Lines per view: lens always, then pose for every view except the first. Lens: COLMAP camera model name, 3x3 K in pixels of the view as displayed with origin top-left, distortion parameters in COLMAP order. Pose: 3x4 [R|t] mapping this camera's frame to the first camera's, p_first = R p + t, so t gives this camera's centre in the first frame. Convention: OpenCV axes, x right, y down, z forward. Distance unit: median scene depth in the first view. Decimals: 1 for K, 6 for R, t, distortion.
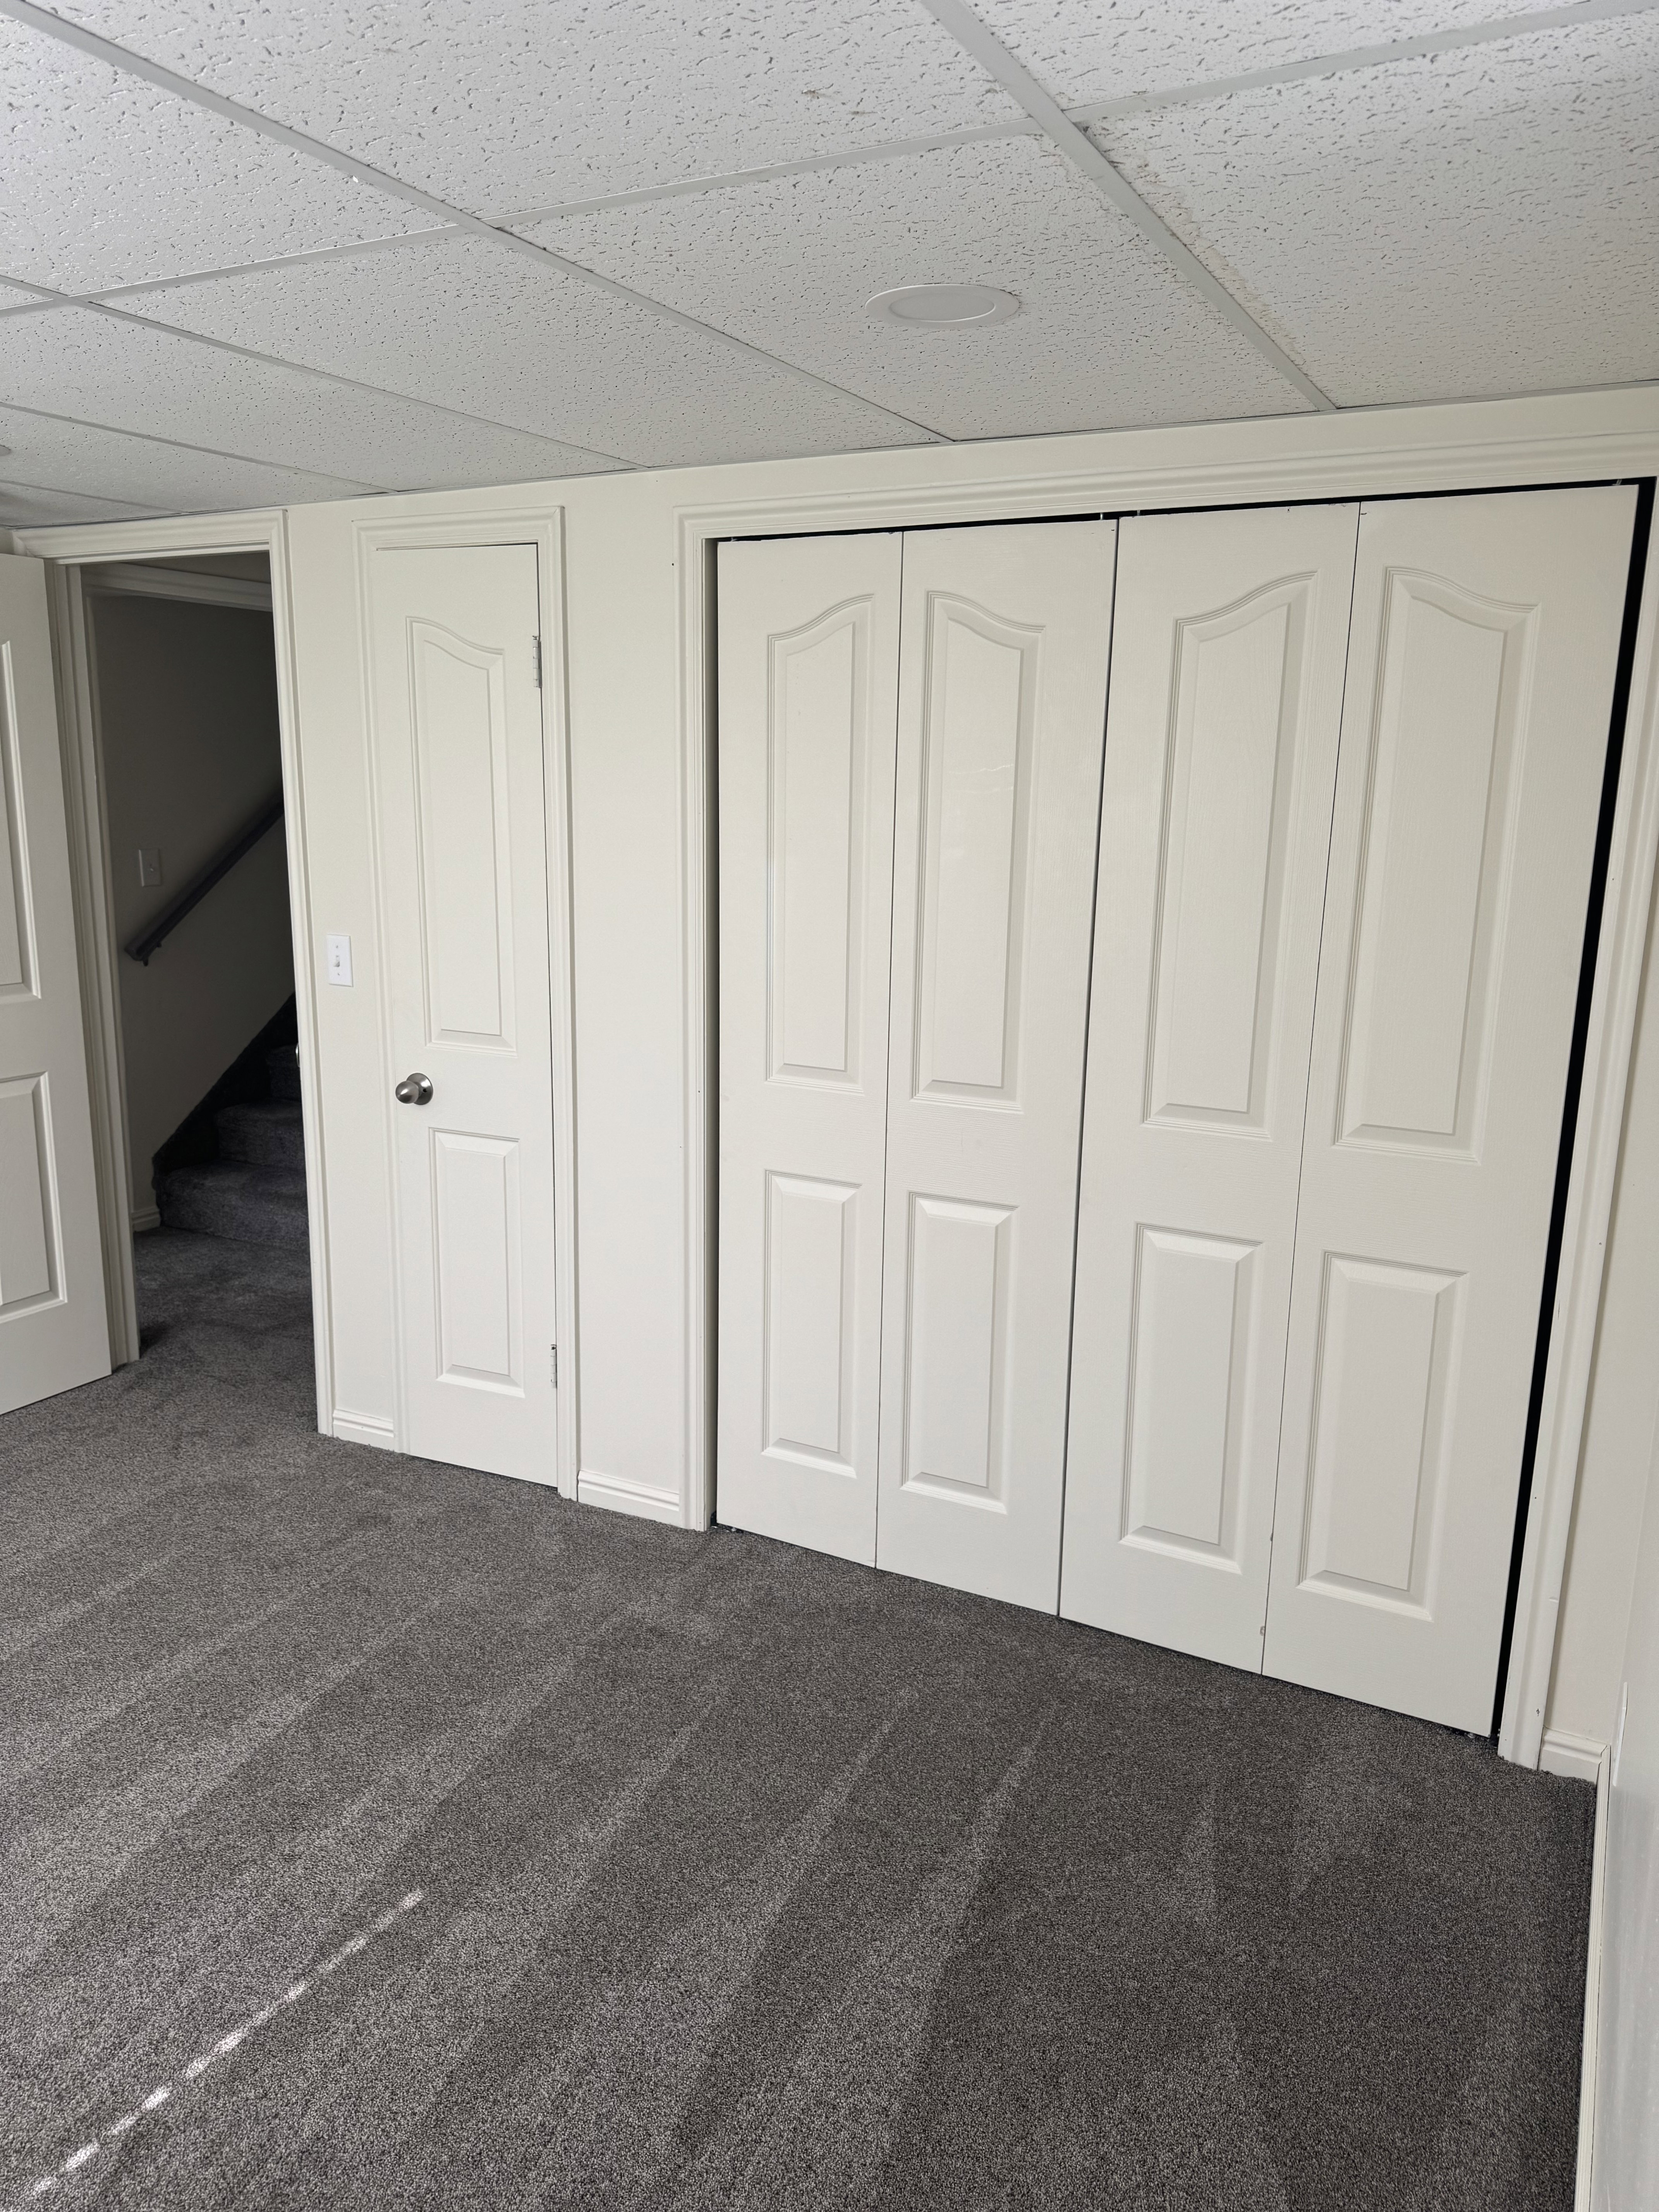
lens RADIAL K [[1568.0, 0, 843.9], [0, 1568.0, 1090.4], [0, 0, 1]] dist [0.069271, -0.094986]
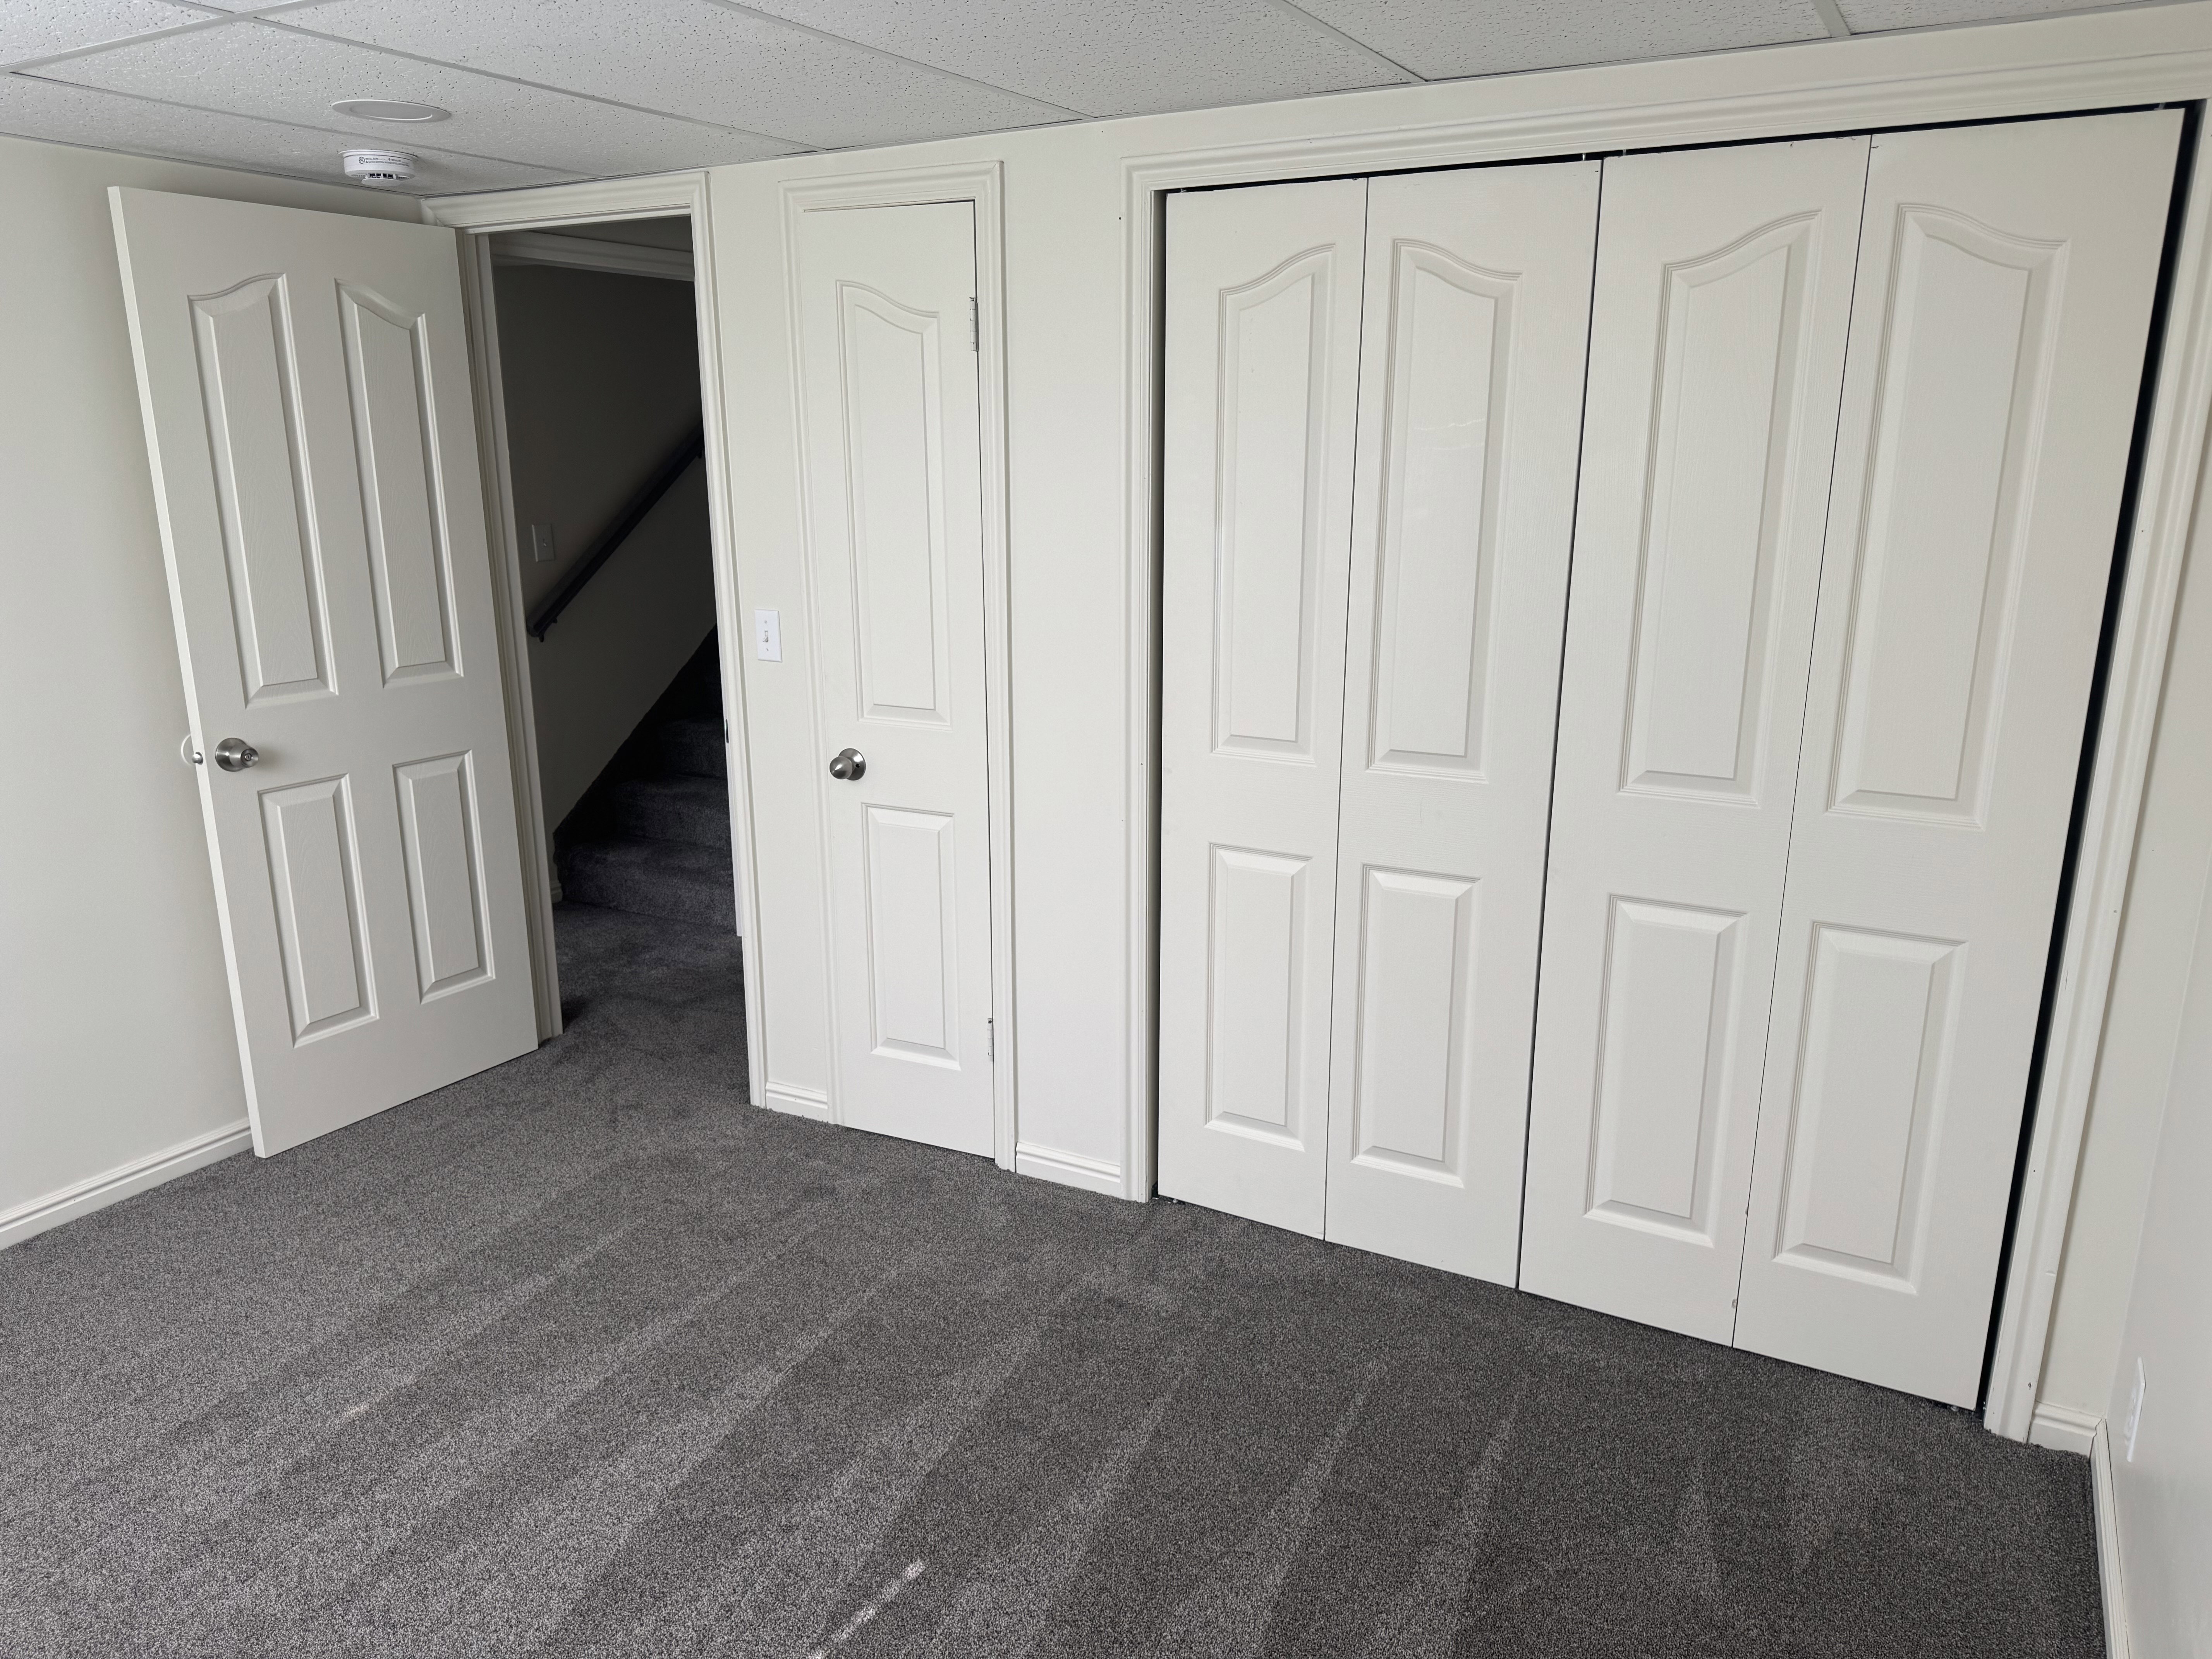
lens RADIAL K [[1568.0, 0, 1124.0], [0, 1568.0, 829.5], [0, 0, 1]] dist [0.069271, -0.094986]
pose [[0.999476, -0.010435, -0.030649, -0.082636], [0.011868, 0.998826, 0.046962, -0.005029], [0.030123, -0.047301, 0.998426, 0.015937]]
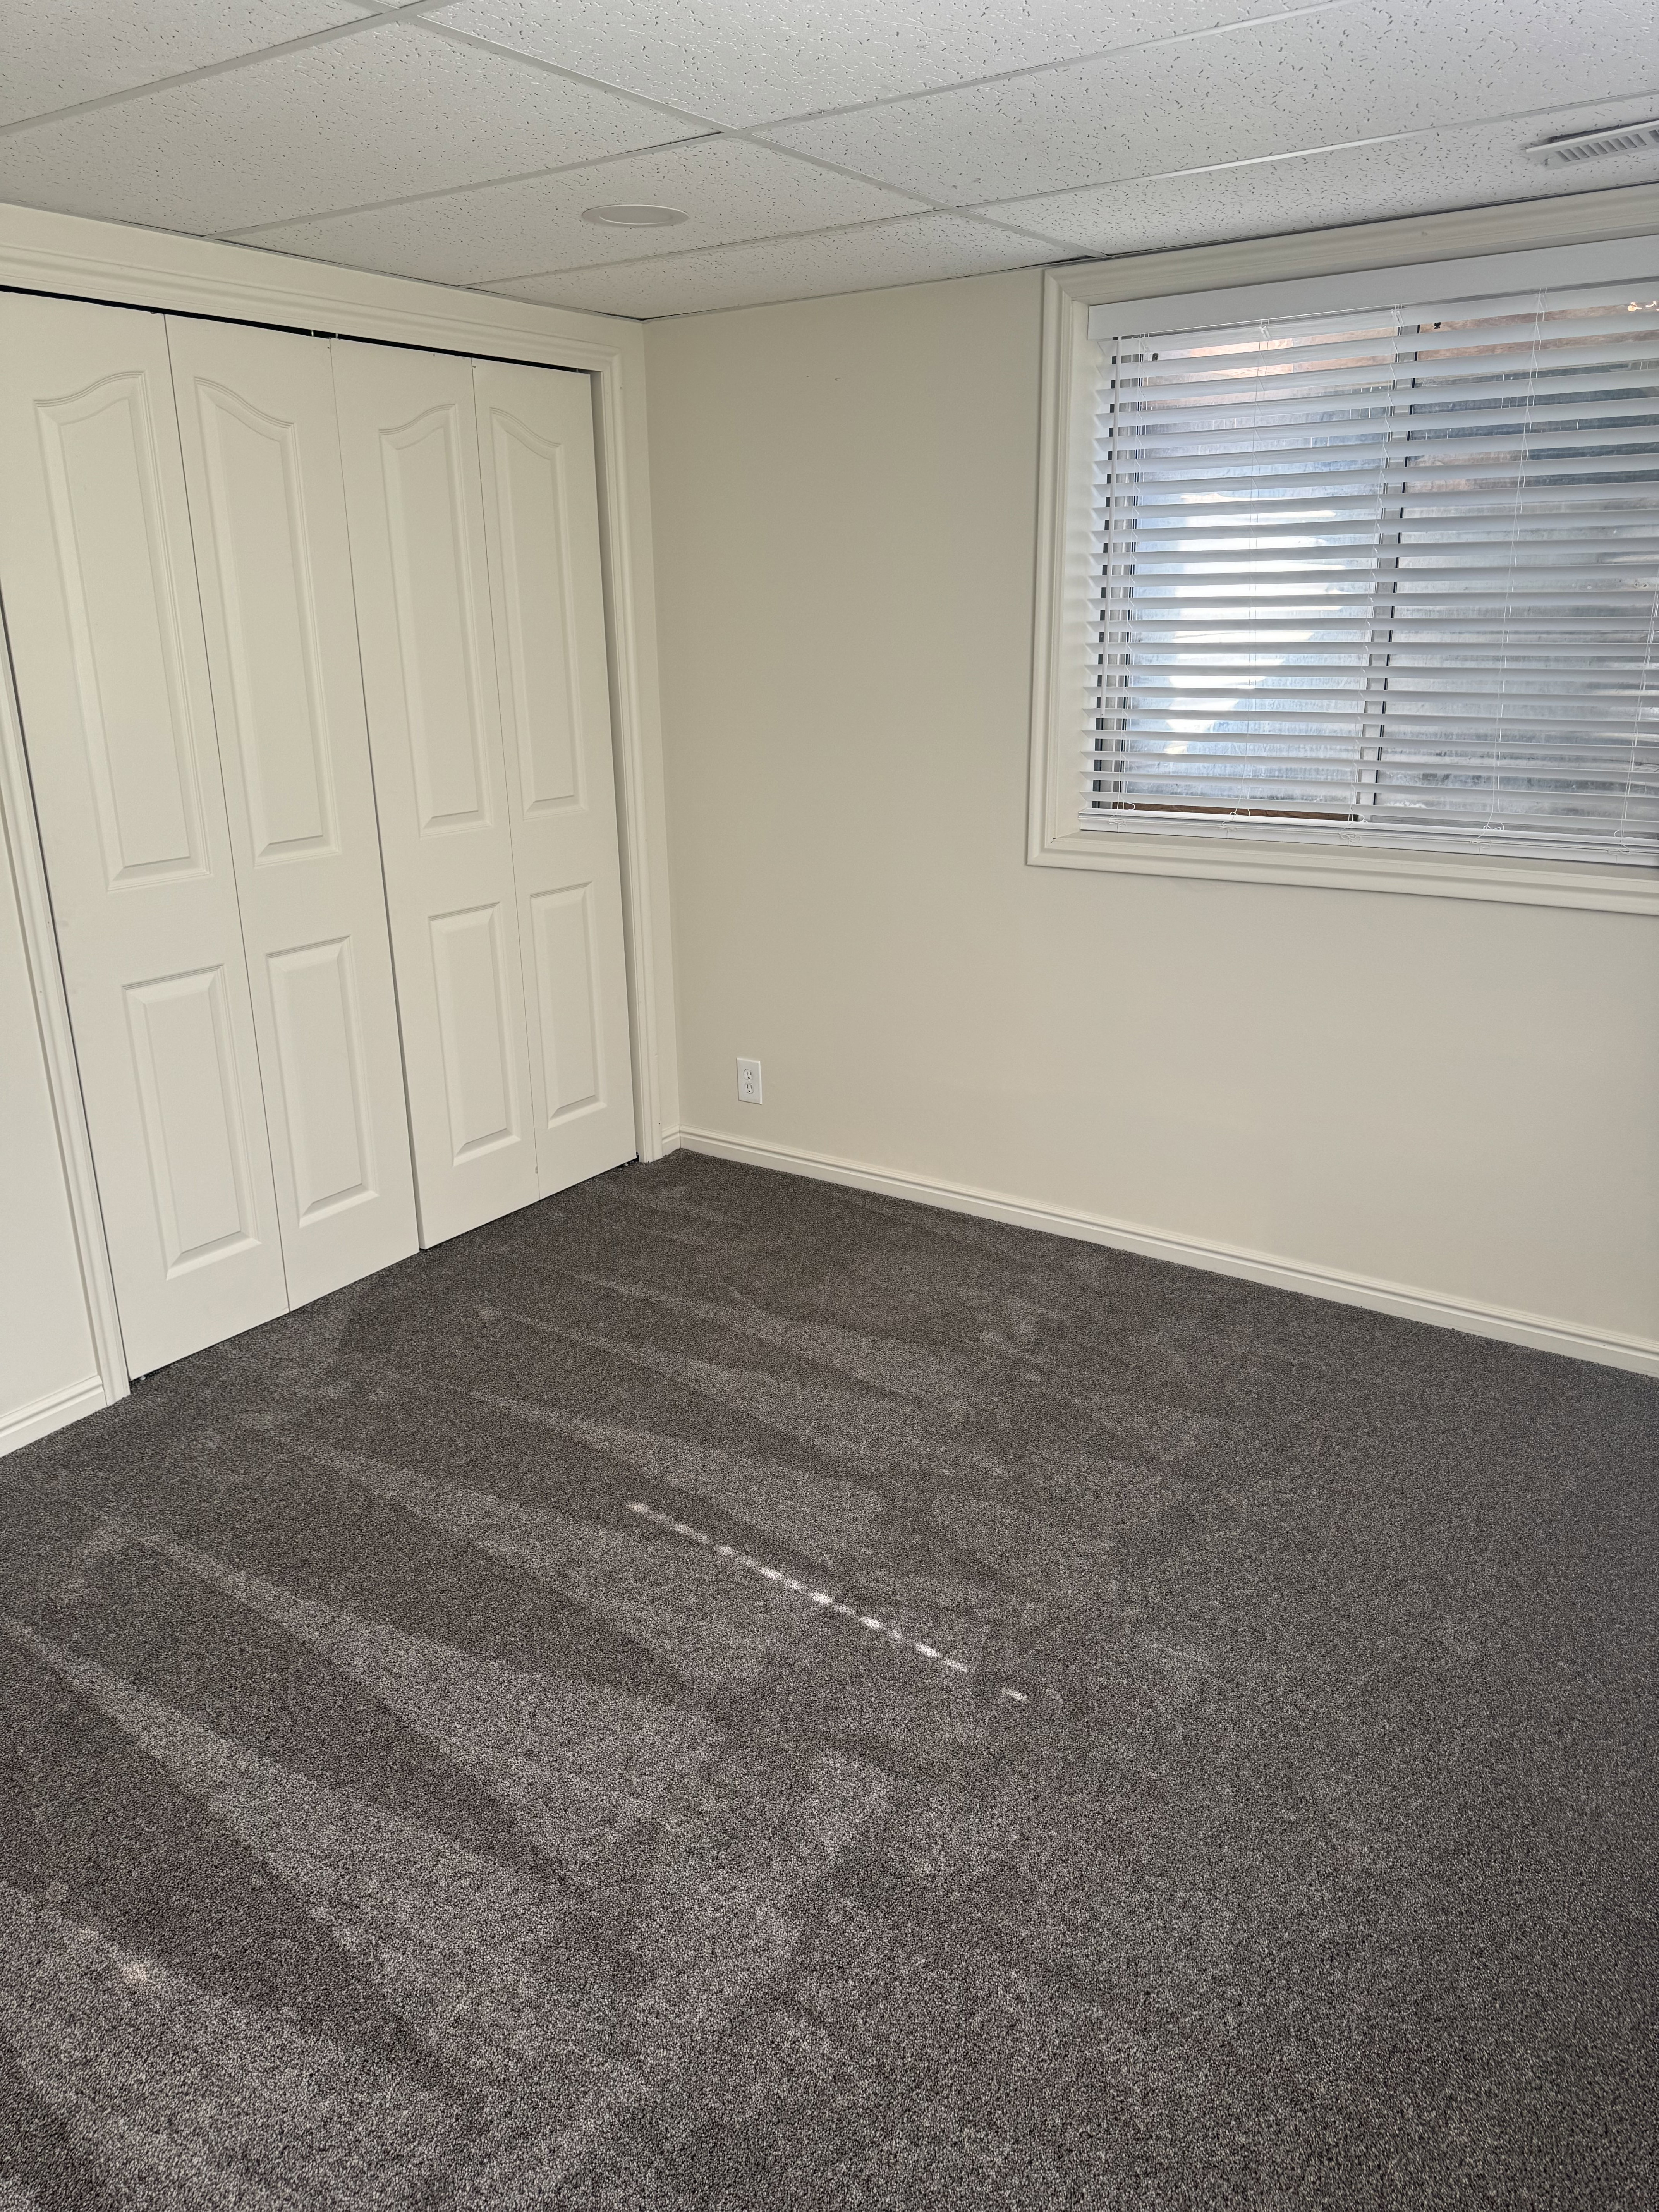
lens RADIAL K [[1568.0, 0, 822.9], [0, 1568.0, 1091.4], [0, 0, 1]] dist [0.069271, -0.094986]
pose [[0.115807, -0.317646, 0.941111, -1.031167], [0.217760, 0.932555, 0.287962, -0.082998], [-0.969107, 0.171588, 0.177167, 0.476377]]
